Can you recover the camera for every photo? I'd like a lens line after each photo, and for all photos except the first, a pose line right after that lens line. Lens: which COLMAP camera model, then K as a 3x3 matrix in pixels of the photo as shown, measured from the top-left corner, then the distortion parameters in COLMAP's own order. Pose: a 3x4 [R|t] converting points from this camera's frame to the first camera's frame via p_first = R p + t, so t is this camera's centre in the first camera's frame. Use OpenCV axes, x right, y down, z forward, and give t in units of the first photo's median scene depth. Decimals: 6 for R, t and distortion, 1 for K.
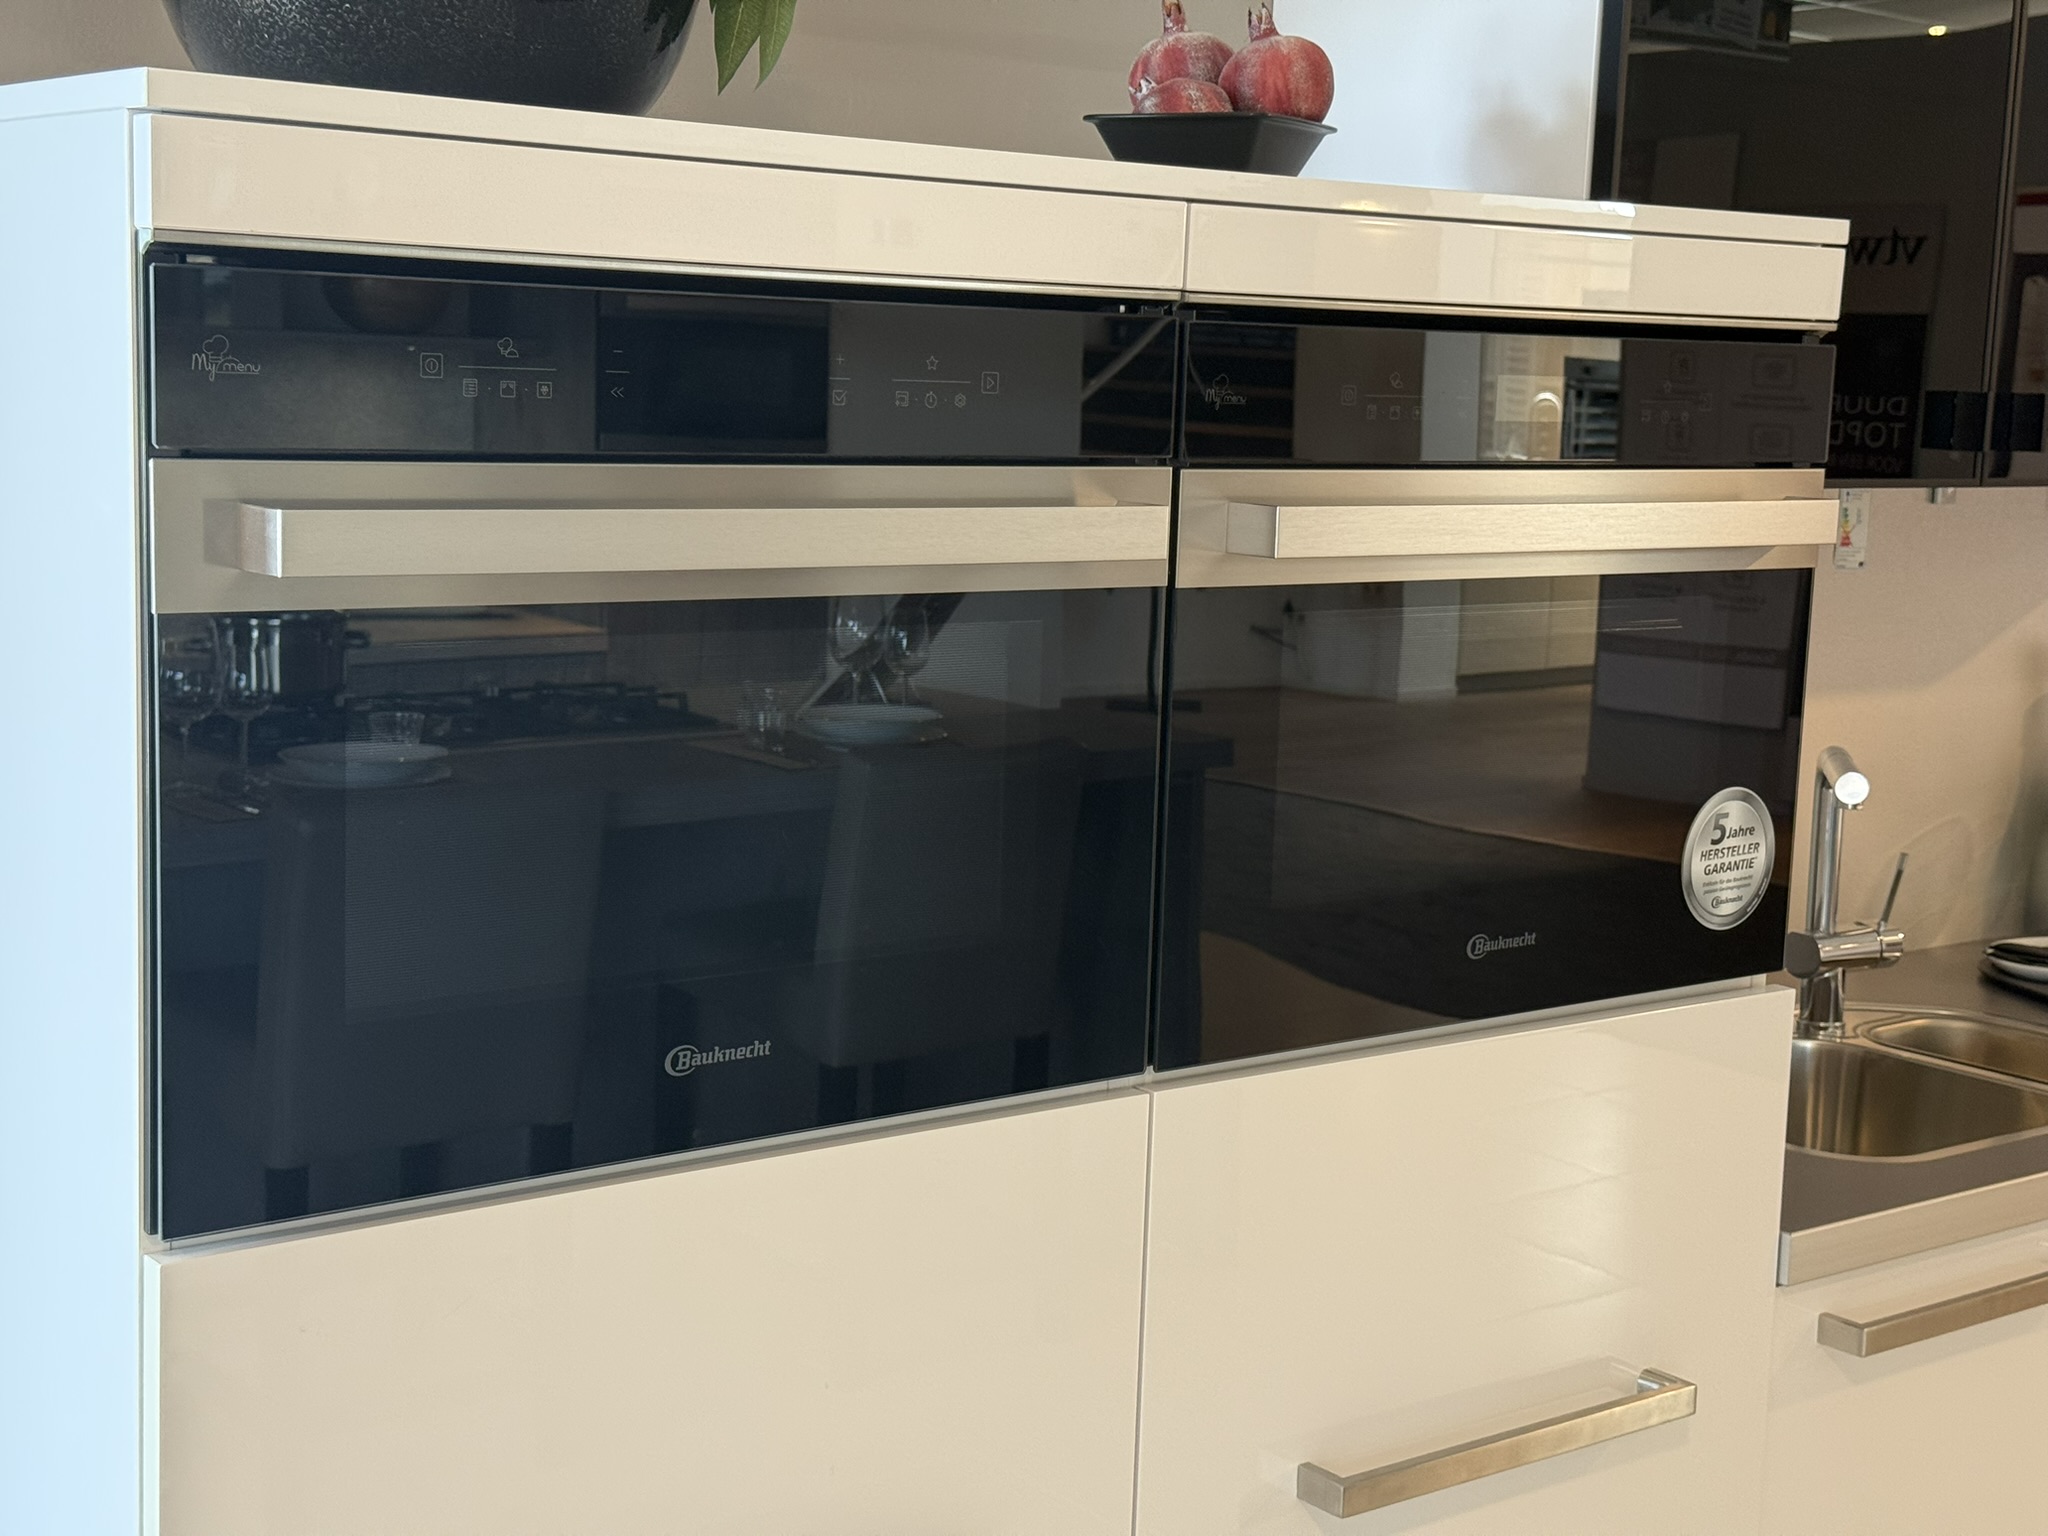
lens RADIAL K [[2868.7, 0, 1024.0], [0, 2868.7, 768.0], [0, 0, 1]] dist [0.164256, 0.015313]
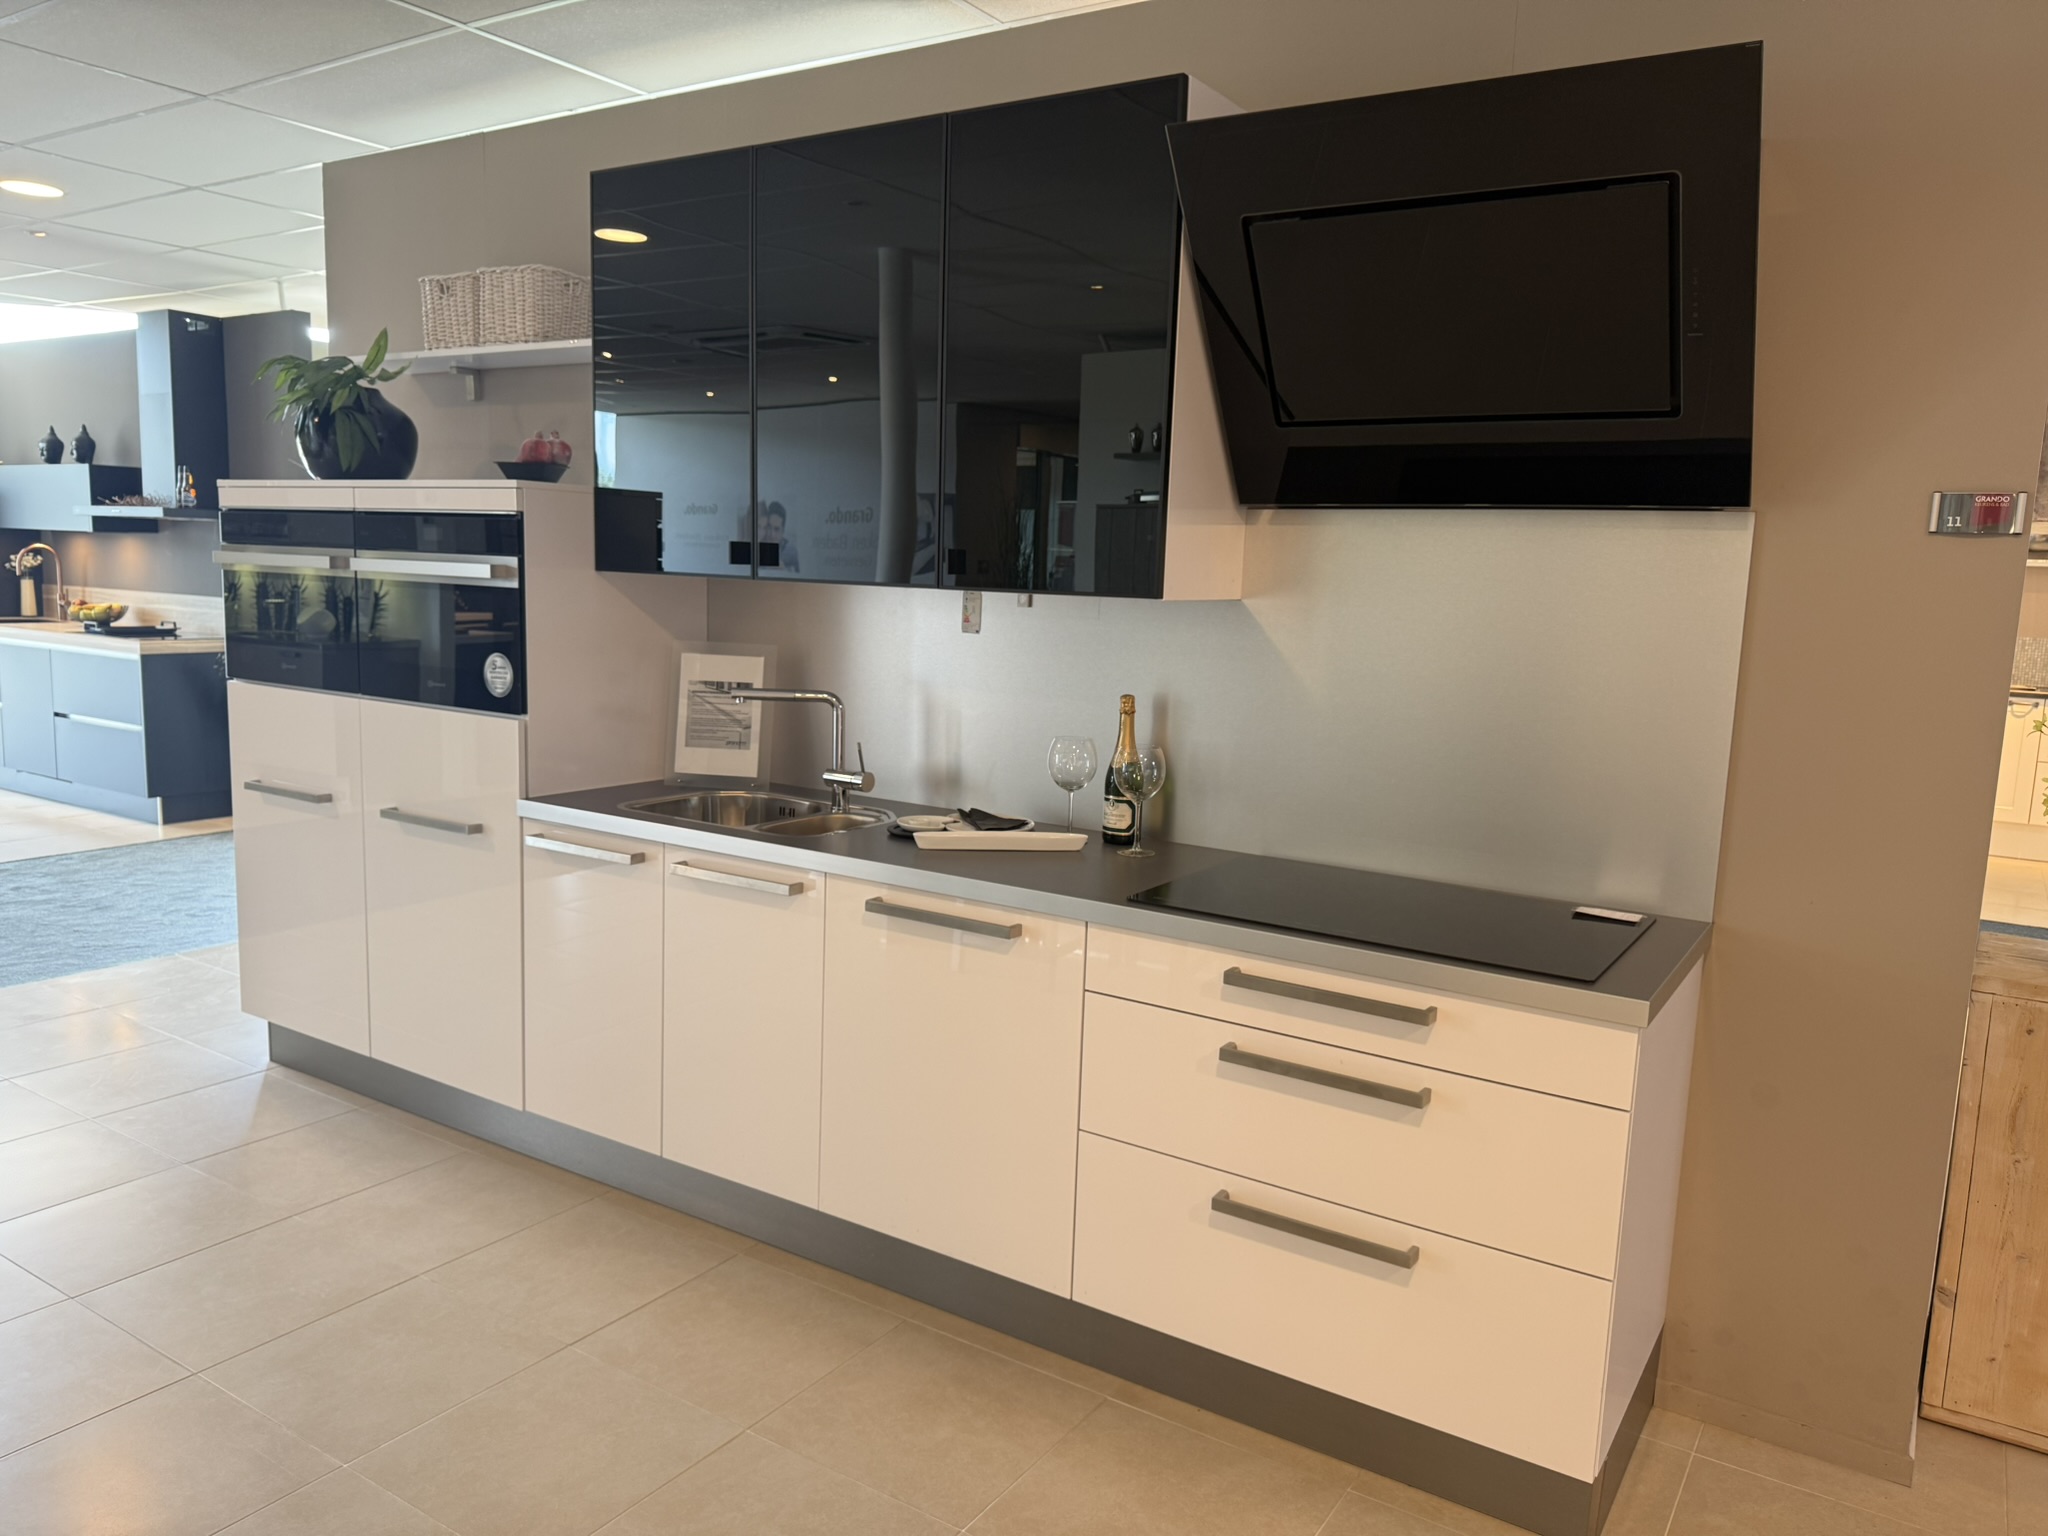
lens RADIAL K [[1465.2, 0, 1024.0], [0, 1465.2, 768.0], [0, 0, 1]] dist [0.003733, -0.004902]
pose [[0.321911, 0.111745, -0.940152, 2.003080], [-0.155158, 0.985811, 0.064046, -0.063557], [0.933970, 0.125255, 0.334682, 1.009809]]
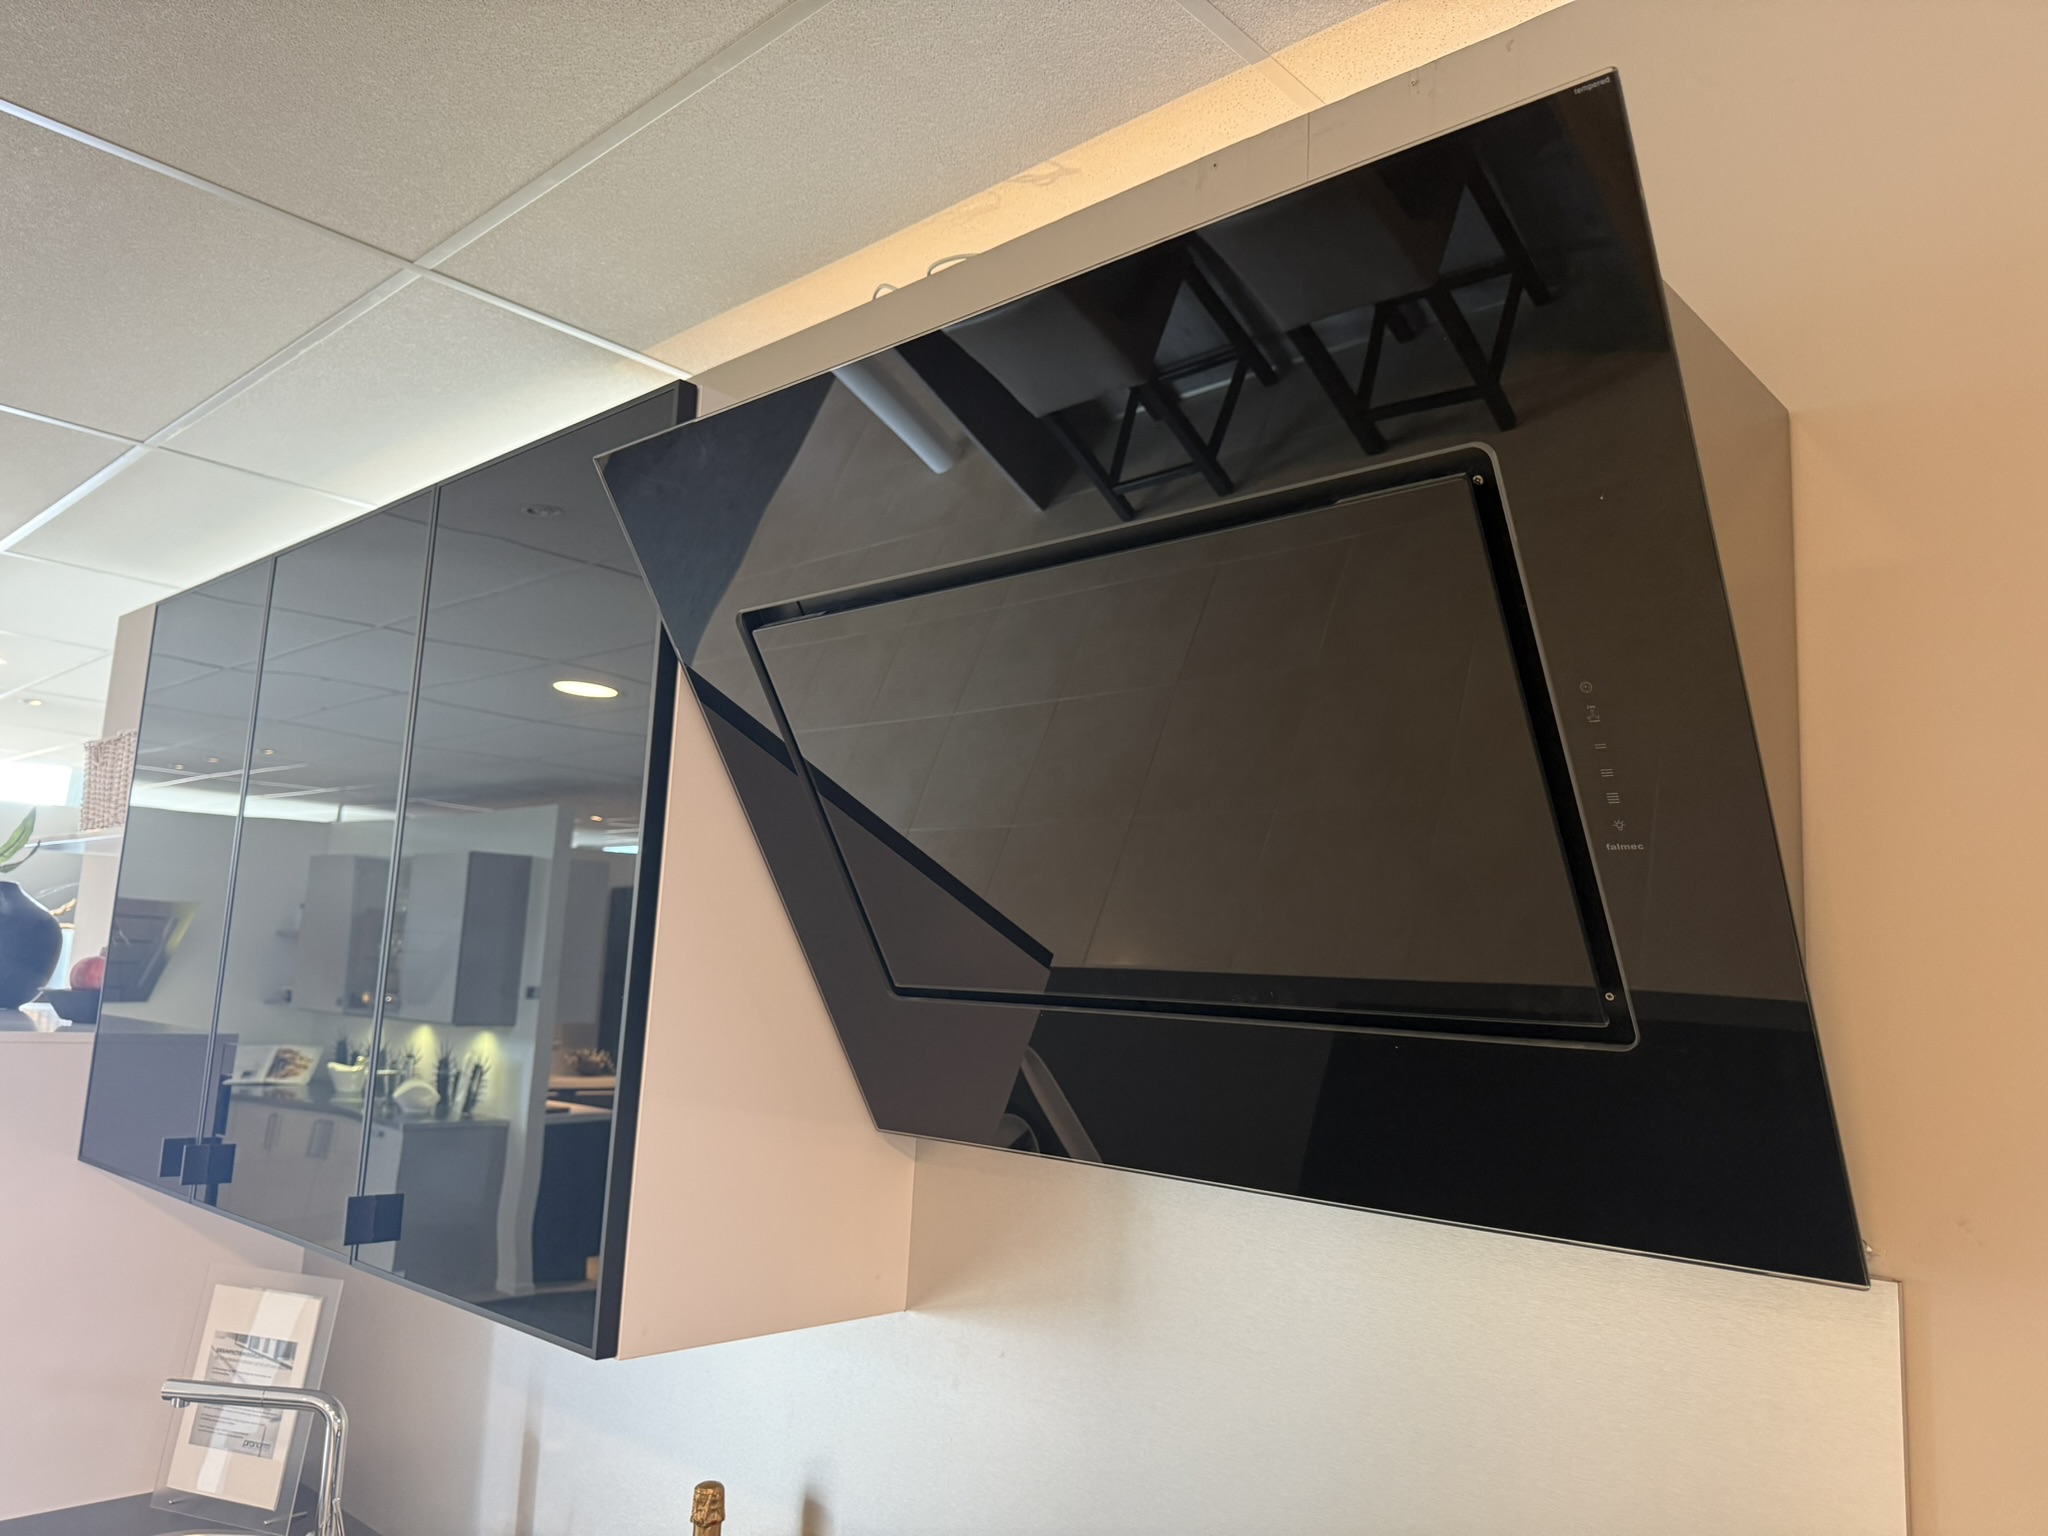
lens RADIAL K [[1465.2, 0, 1024.0], [0, 1465.2, 768.0], [0, 0, 1]] dist [0.003733, -0.004902]
pose [[0.153424, -0.168553, -0.973679, 1.474412], [-0.177397, 0.964639, -0.194941, -0.304400], [0.972107, 0.202636, 0.118098, 1.601192]]
